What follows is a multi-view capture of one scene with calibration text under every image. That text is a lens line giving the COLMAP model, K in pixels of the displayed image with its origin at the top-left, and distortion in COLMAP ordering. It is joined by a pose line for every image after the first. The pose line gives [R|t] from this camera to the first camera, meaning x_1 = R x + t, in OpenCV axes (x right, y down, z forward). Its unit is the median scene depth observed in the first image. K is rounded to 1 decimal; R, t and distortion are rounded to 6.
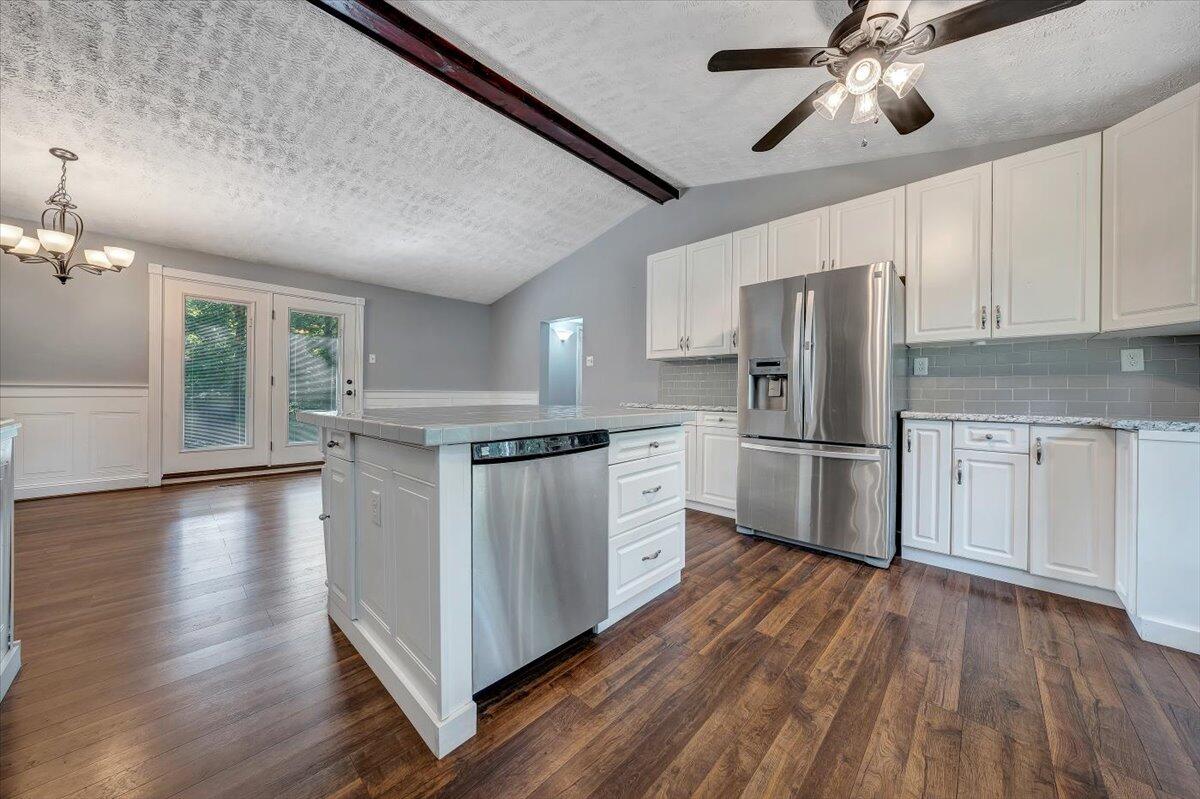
lens RADIAL K [[411.1, 0, 599.4], [0, 411.1, 395.8], [0, 0, 1]] dist [-0.005366, 0.000078]
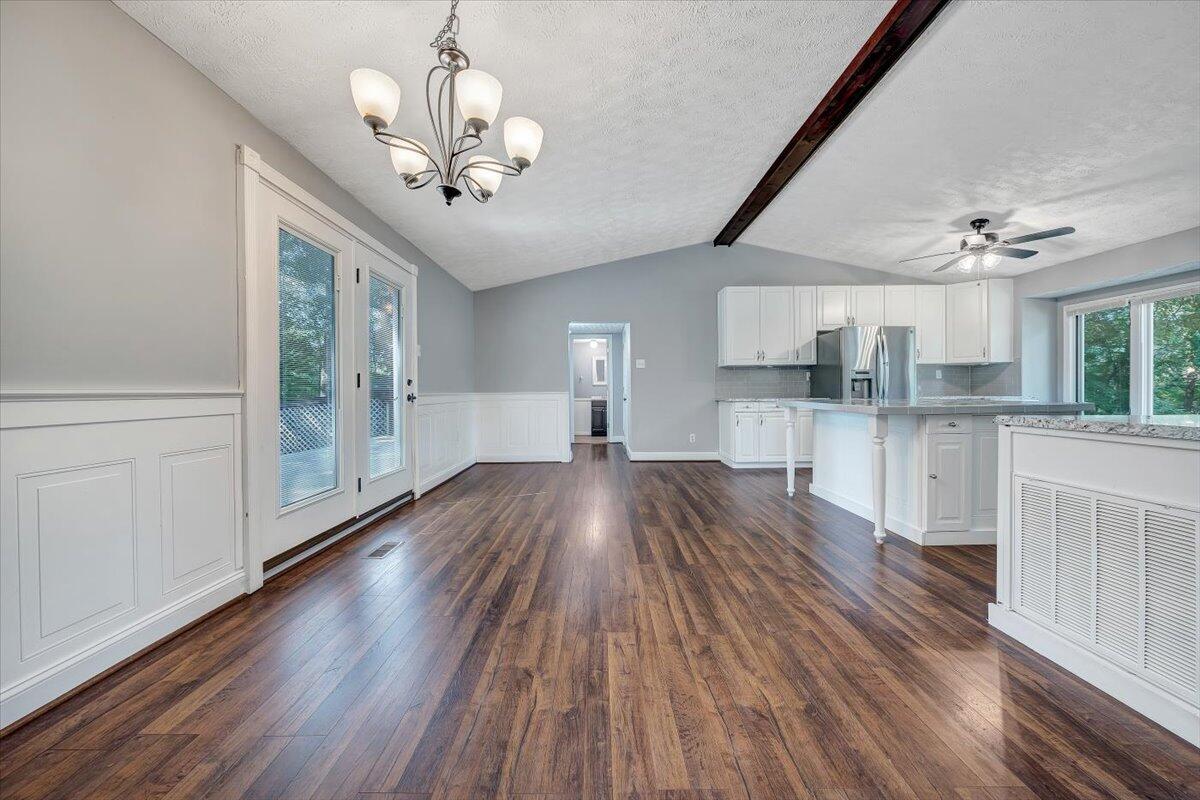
lens RADIAL K [[411.1, 0, 599.4], [0, 411.1, 396.3], [0, 0, 1]] dist [-0.005366, 0.000078]
pose [[0.725587, -0.024350, 0.687699, -1.670738], [0.021822, 0.999685, 0.012372, -0.022313], [-0.687784, 0.006029, 0.725890, 0.499969]]
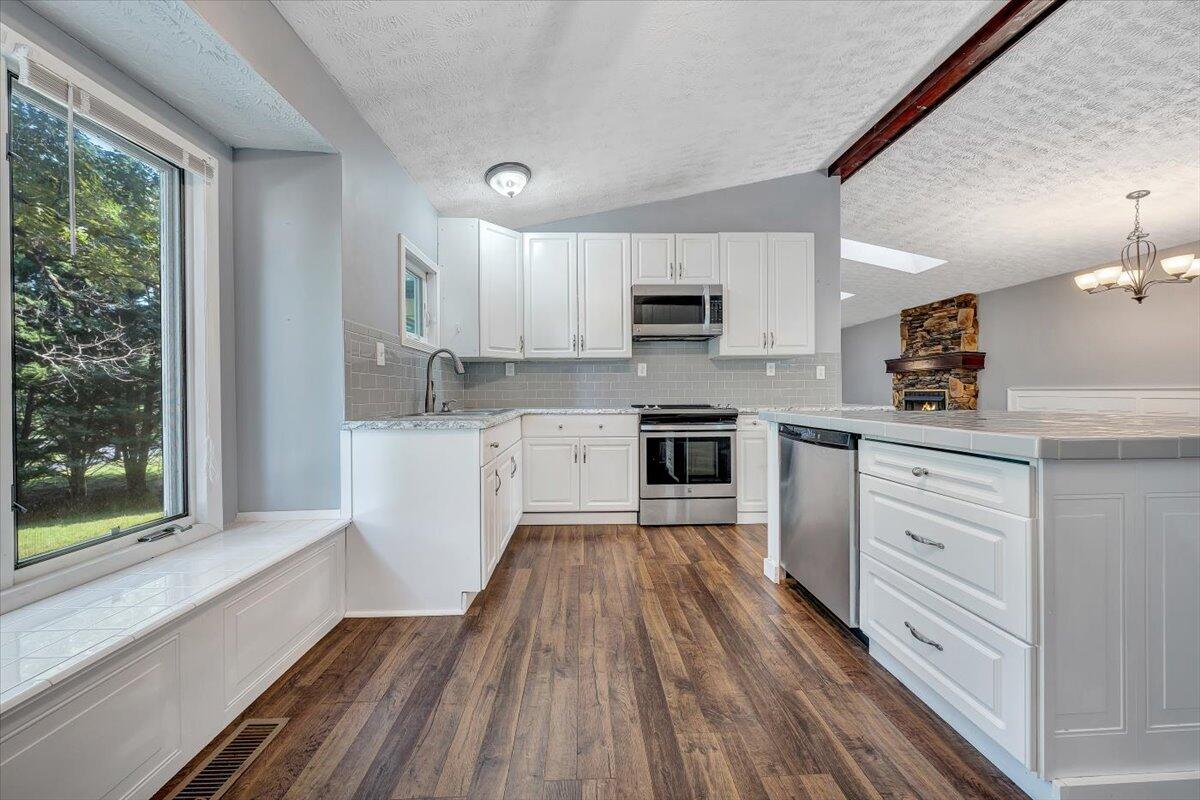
lens RADIAL K [[411.7, 0, 599.2], [0, 411.7, 394.1], [0, 0, 1]] dist [-0.002135, 0.000039]
pose [[-0.695713, -0.001230, -0.718319, 0.684191], [-0.005670, 0.999977, 0.003779, -0.006031], [0.718298, 0.006702, -0.695703, 0.753674]]
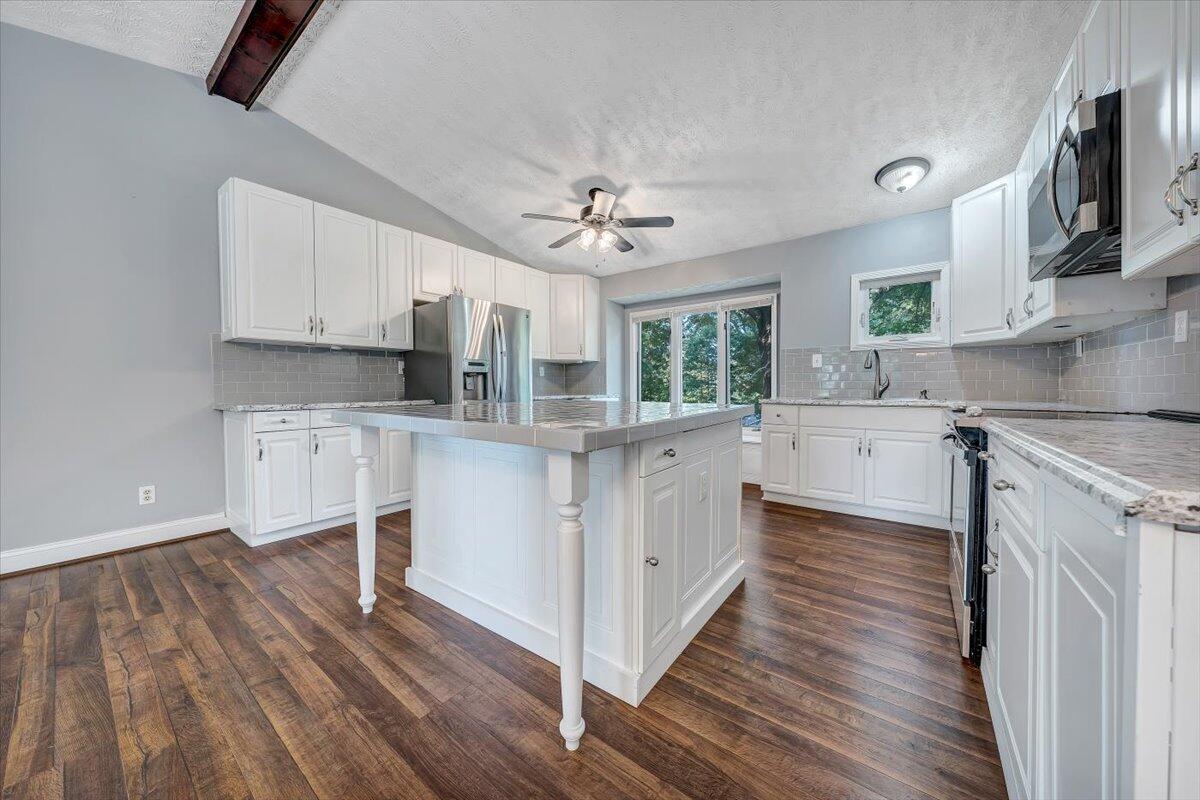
lens RADIAL K [[411.7, 0, 599.2], [0, 411.7, 394.1], [0, 0, 1]] dist [-0.002135, 0.000039]
pose [[-0.106464, -0.027270, 0.993943, -0.914099], [0.013566, 0.999491, 0.028875, -0.015933], [-0.994224, 0.016558, -0.106040, 0.768940]]
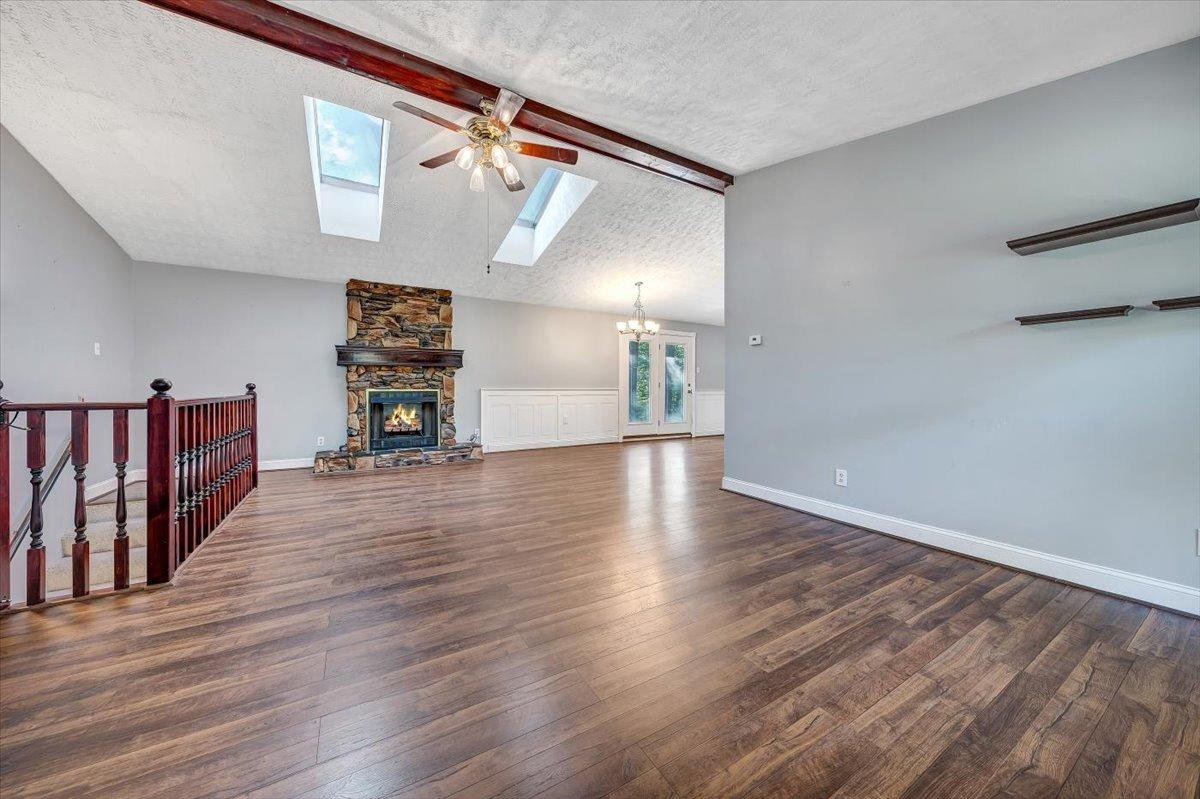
lens RADIAL K [[411.7, 0, 599.2], [0, 411.7, 393.6], [0, 0, 1]] dist [-0.002135, 0.000039]
pose [[0.963012, -0.008566, -0.269322, -0.998227], [0.008568, 0.999963, -0.001171, -0.002100], [0.269322, -0.001180, 0.963049, -1.276868]]
